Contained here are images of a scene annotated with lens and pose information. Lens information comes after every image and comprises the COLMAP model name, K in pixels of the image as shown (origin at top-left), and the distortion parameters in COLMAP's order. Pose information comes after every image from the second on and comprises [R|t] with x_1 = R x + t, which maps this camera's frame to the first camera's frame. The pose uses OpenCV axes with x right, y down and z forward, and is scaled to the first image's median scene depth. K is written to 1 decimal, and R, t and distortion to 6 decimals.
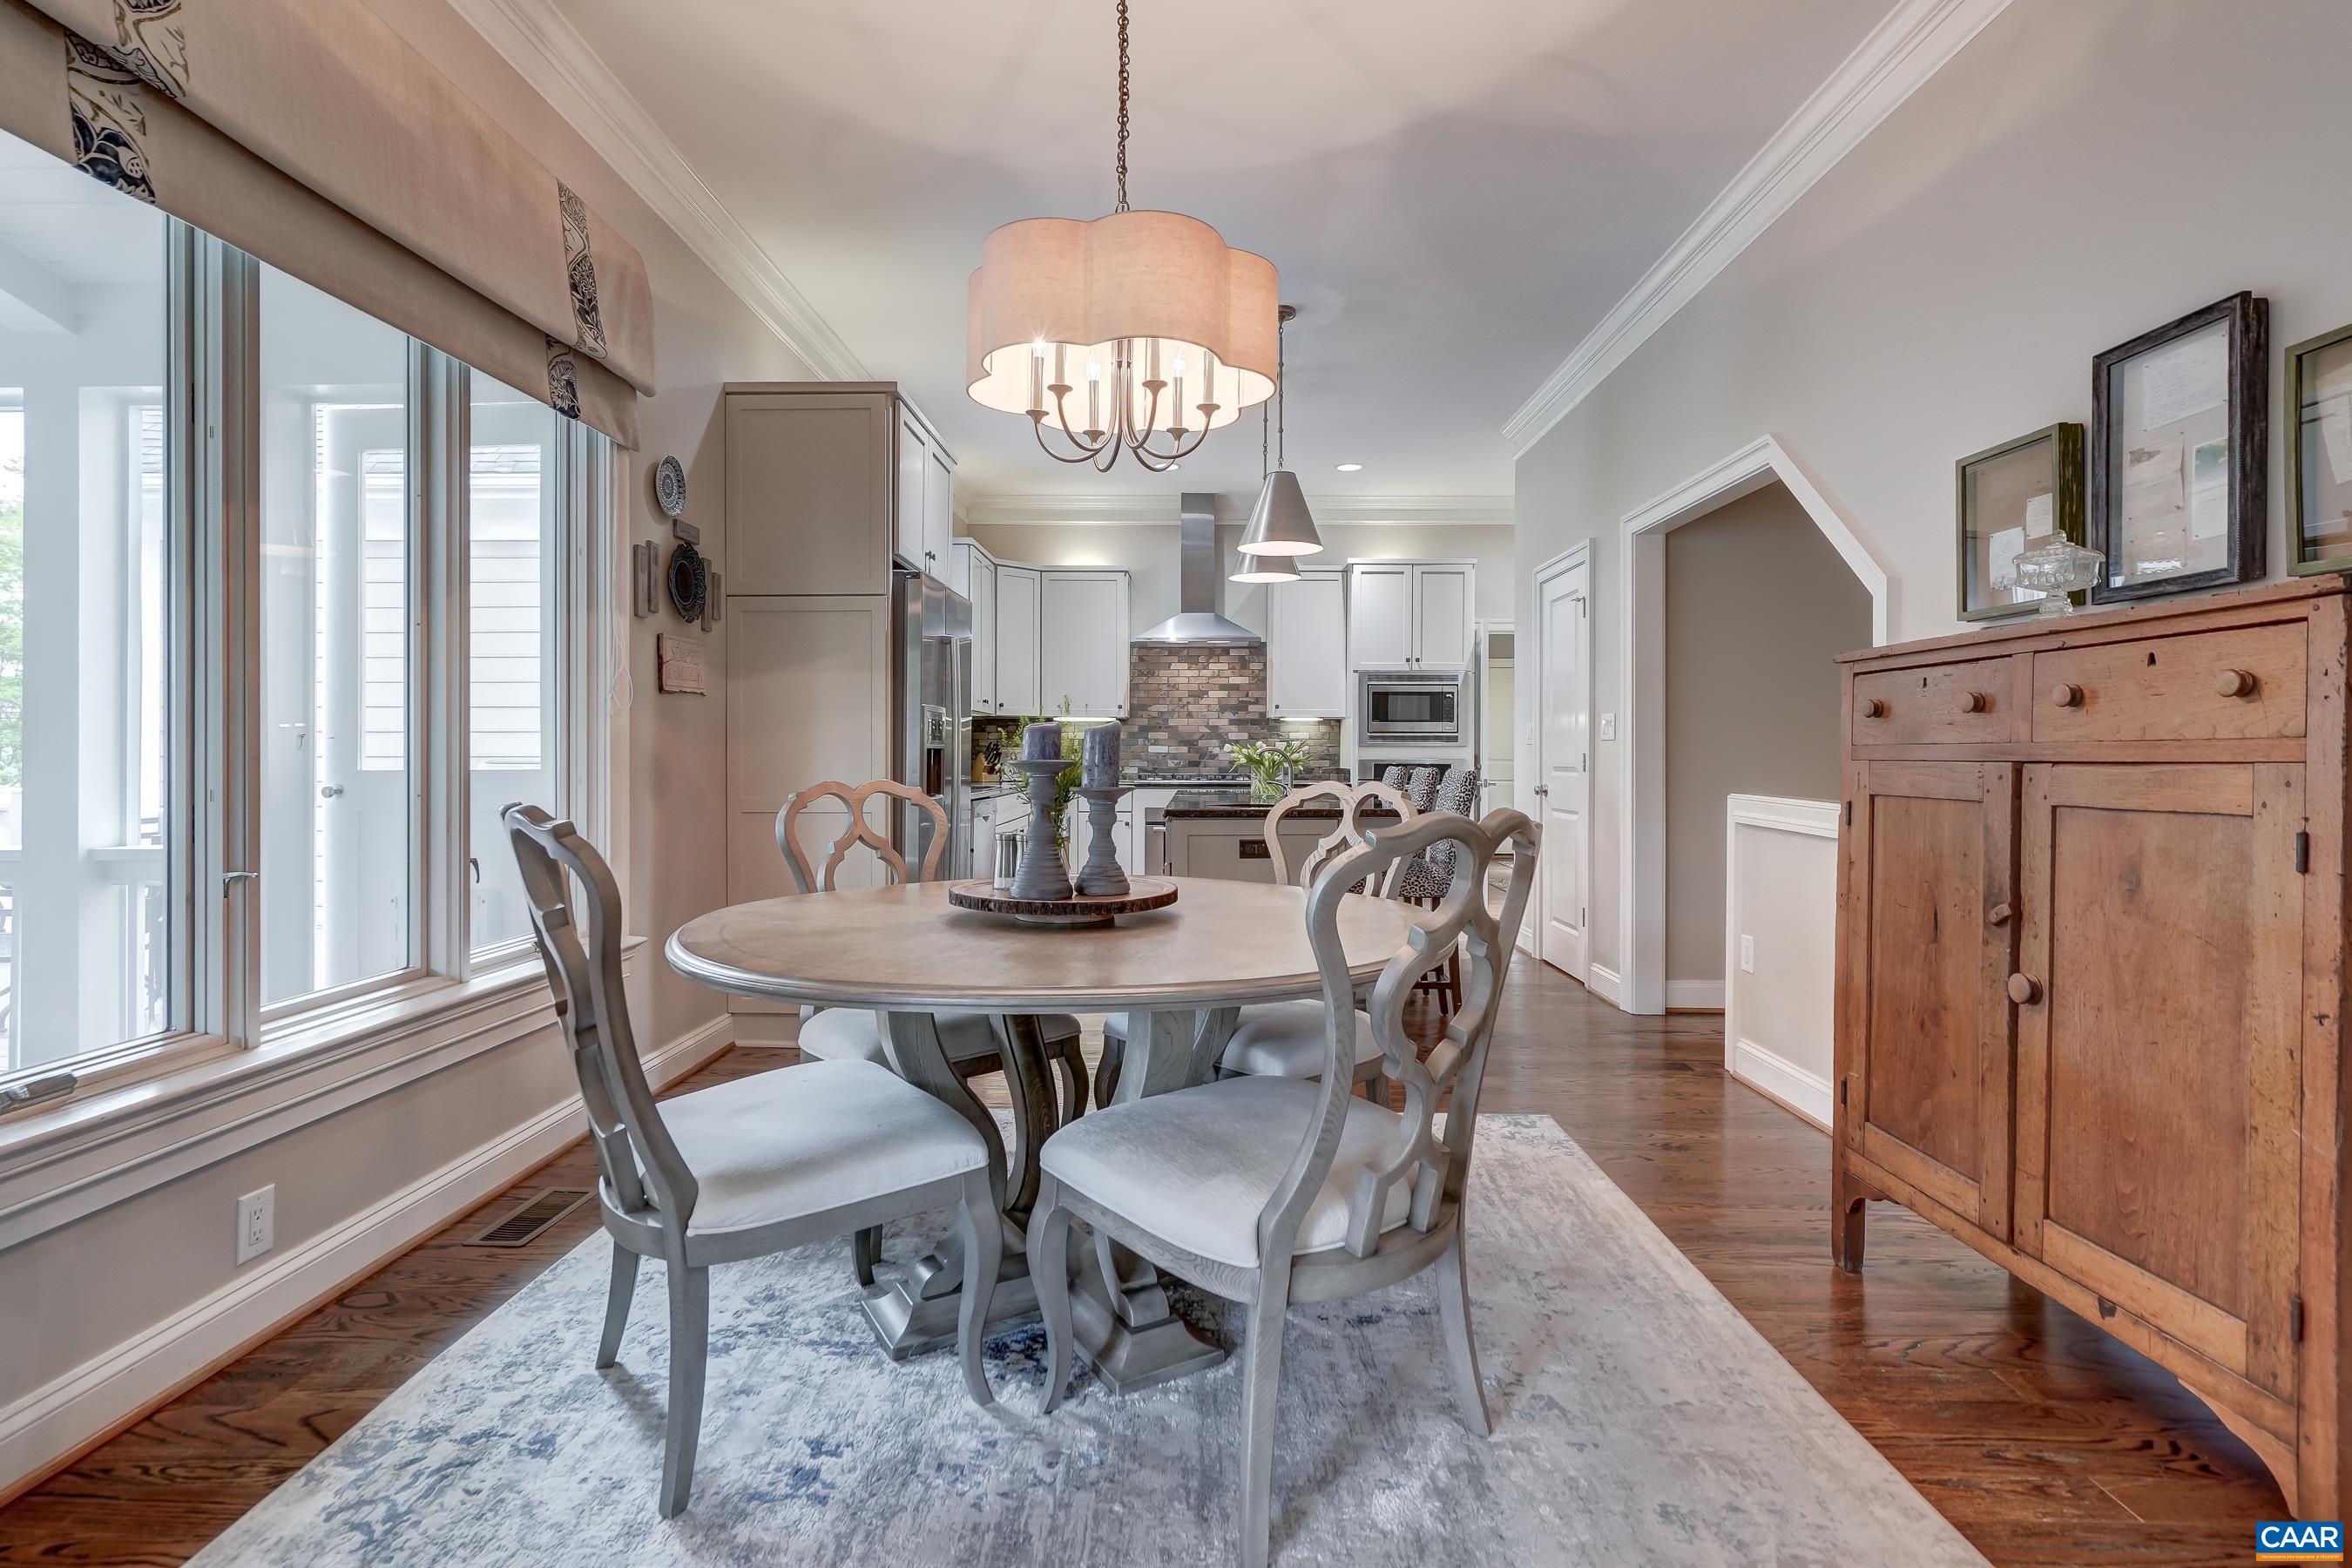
lens RADIAL K [[1085.8, 0, 1171.4], [0, 1085.8, 769.2], [0, 0, 1]] dist [-0.012337, 0.000200]
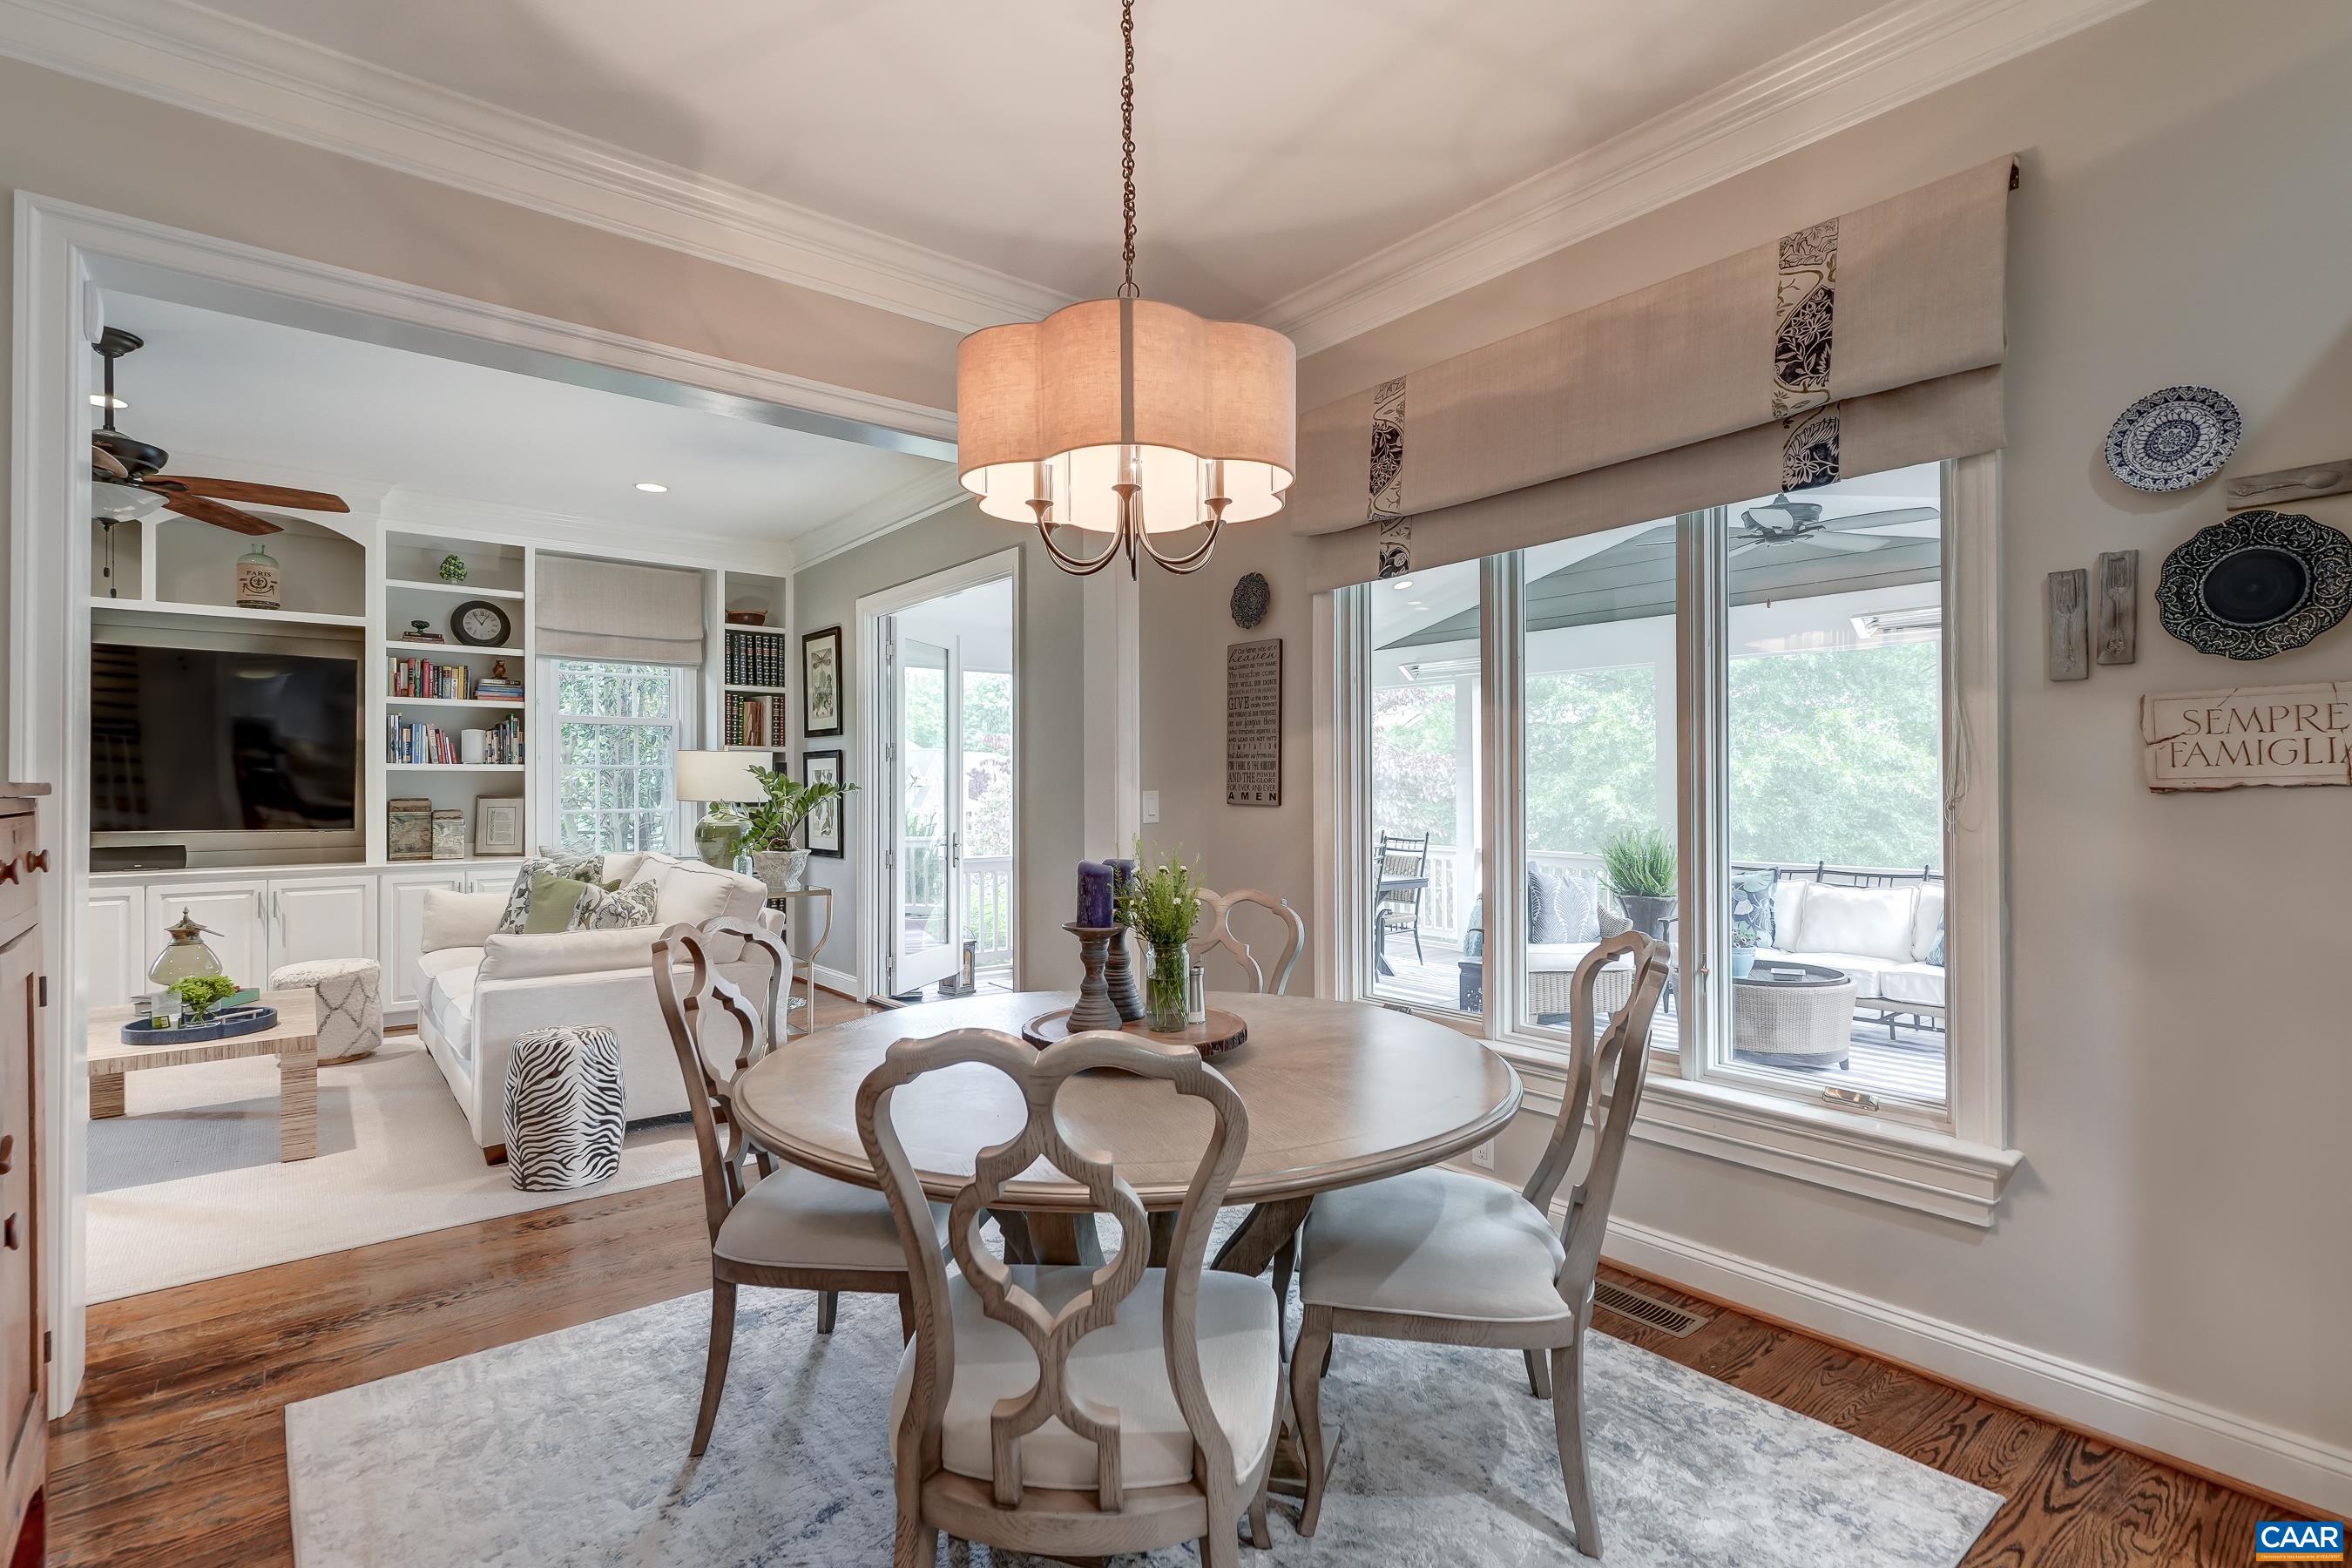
lens RADIAL K [[1085.8, 0, 1170.5], [0, 1085.8, 783.2], [0, 0, 1]] dist [-0.012337, 0.000200]
pose [[-0.752008, 0.000754, -0.659154, 0.406525], [-0.003019, 0.999985, 0.004587, -0.094302], [0.659148, 0.005440, -0.751994, 1.336849]]
